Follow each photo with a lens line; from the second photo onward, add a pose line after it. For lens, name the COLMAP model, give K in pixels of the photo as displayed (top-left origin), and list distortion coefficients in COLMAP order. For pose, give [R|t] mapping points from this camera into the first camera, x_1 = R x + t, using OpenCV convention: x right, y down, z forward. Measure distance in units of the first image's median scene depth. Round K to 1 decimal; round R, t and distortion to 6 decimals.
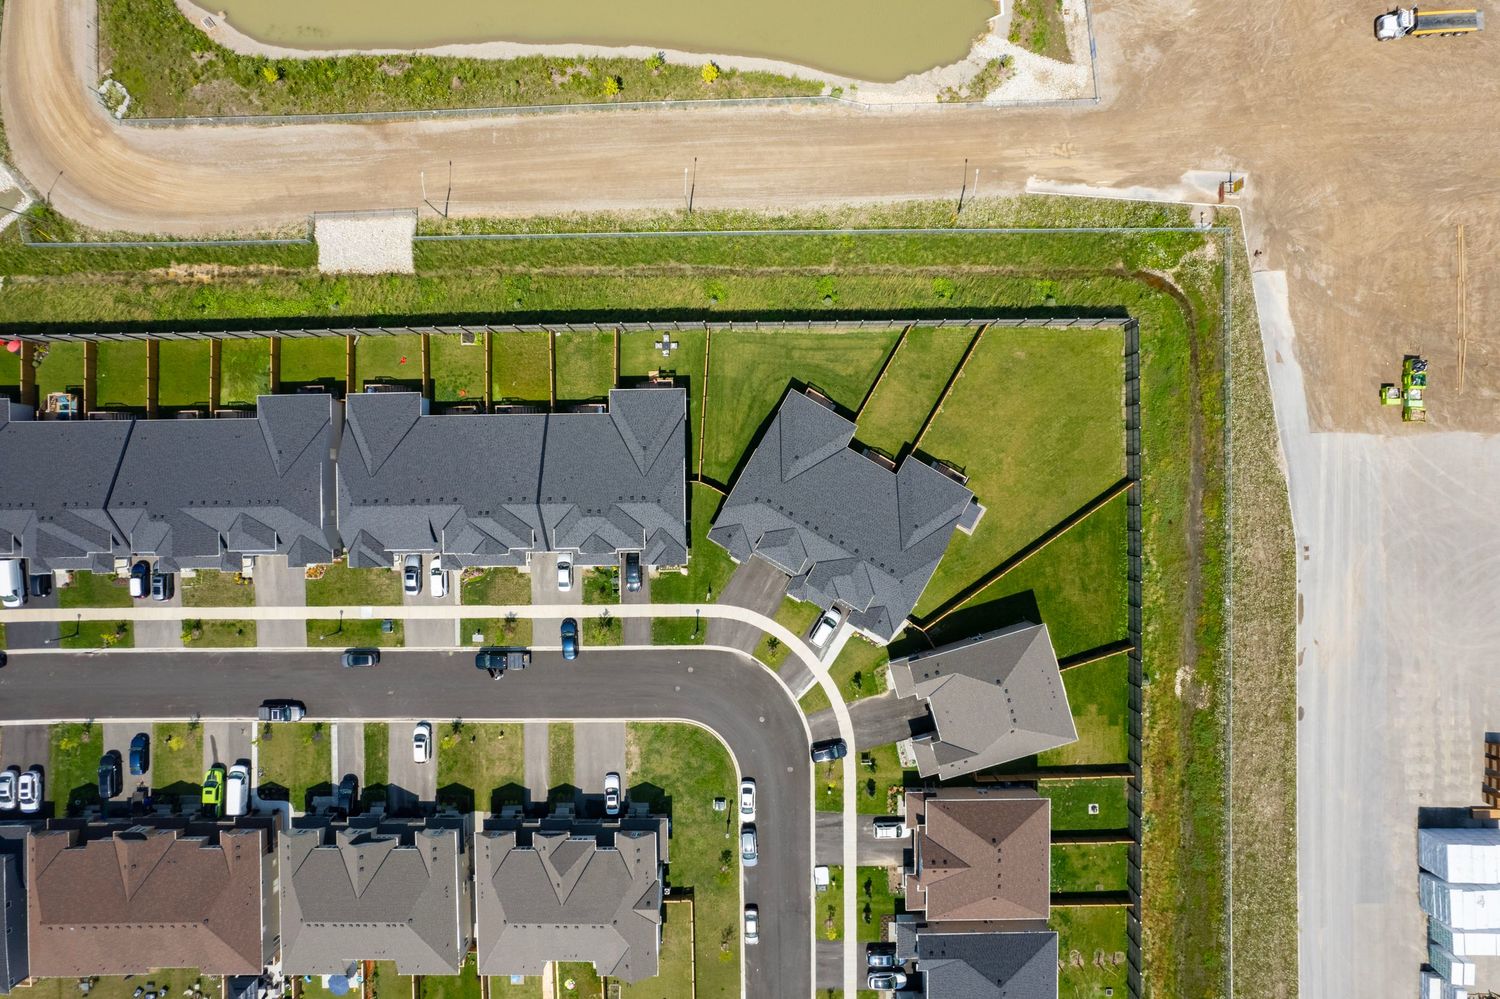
lens RADIAL K [[953.7, 0, 744.1], [0, 953.7, 509.9], [0, 0, 1]] dist [-0.078446, 0.067415]
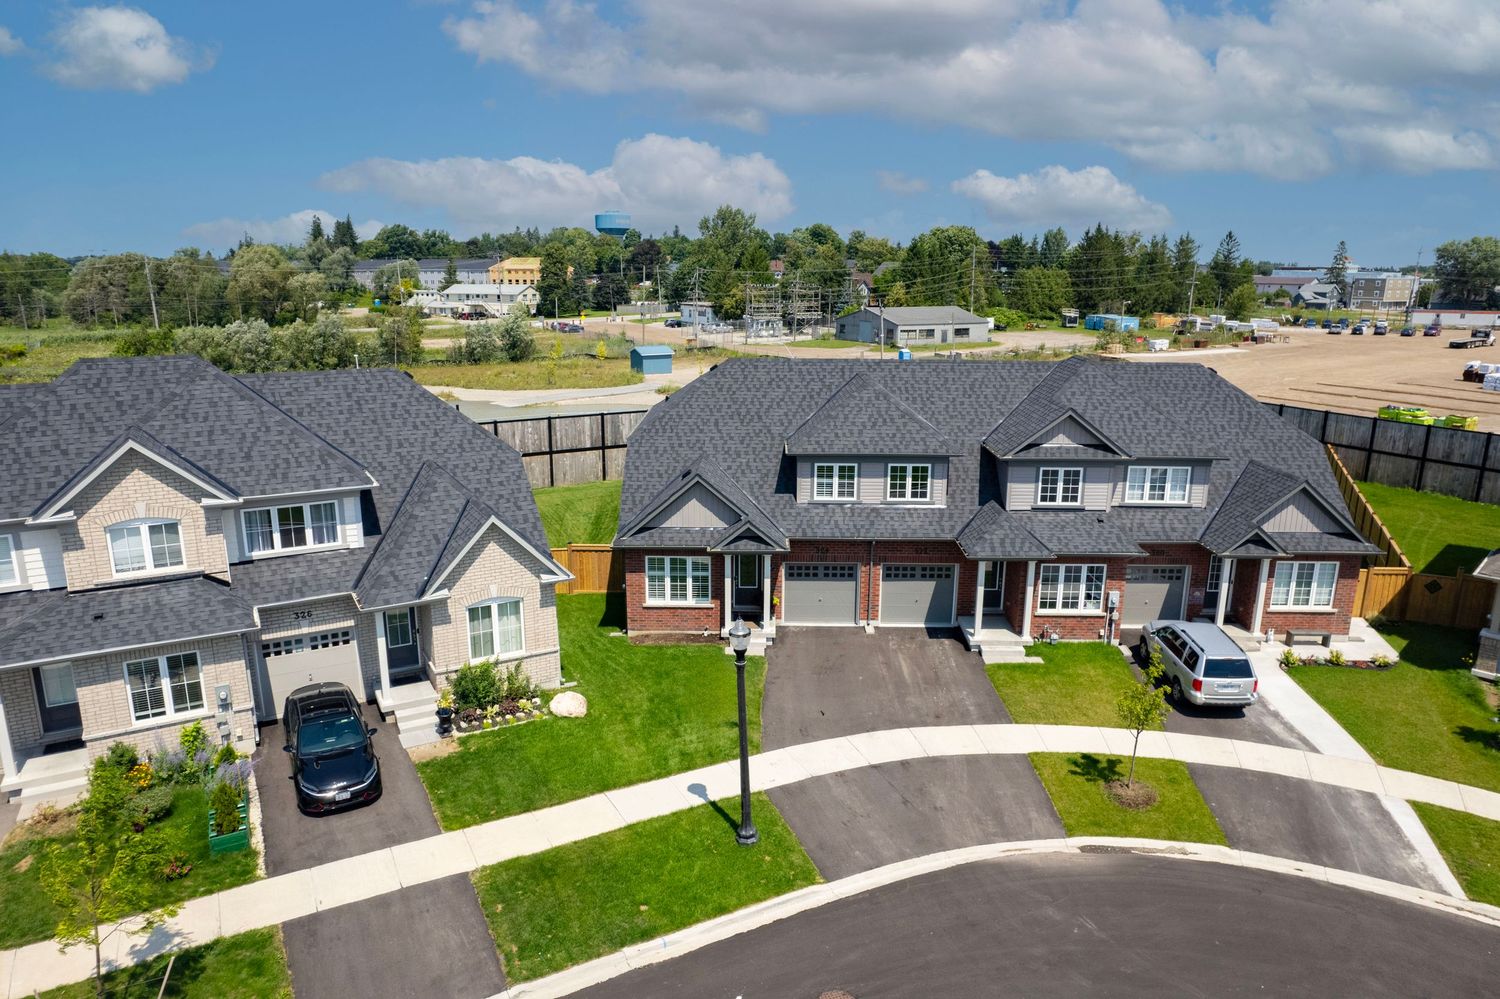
lens RADIAL K [[953.7, 0, 752.1], [0, 953.7, 492.5], [0, 0, 1]] dist [-0.078446, 0.067415]
pose [[0.872876, -0.088085, 0.479925, -0.127705], [0.487445, 0.201786, -0.849517, 0.265134], [-0.022013, 0.975461, 0.219071, 0.897346]]
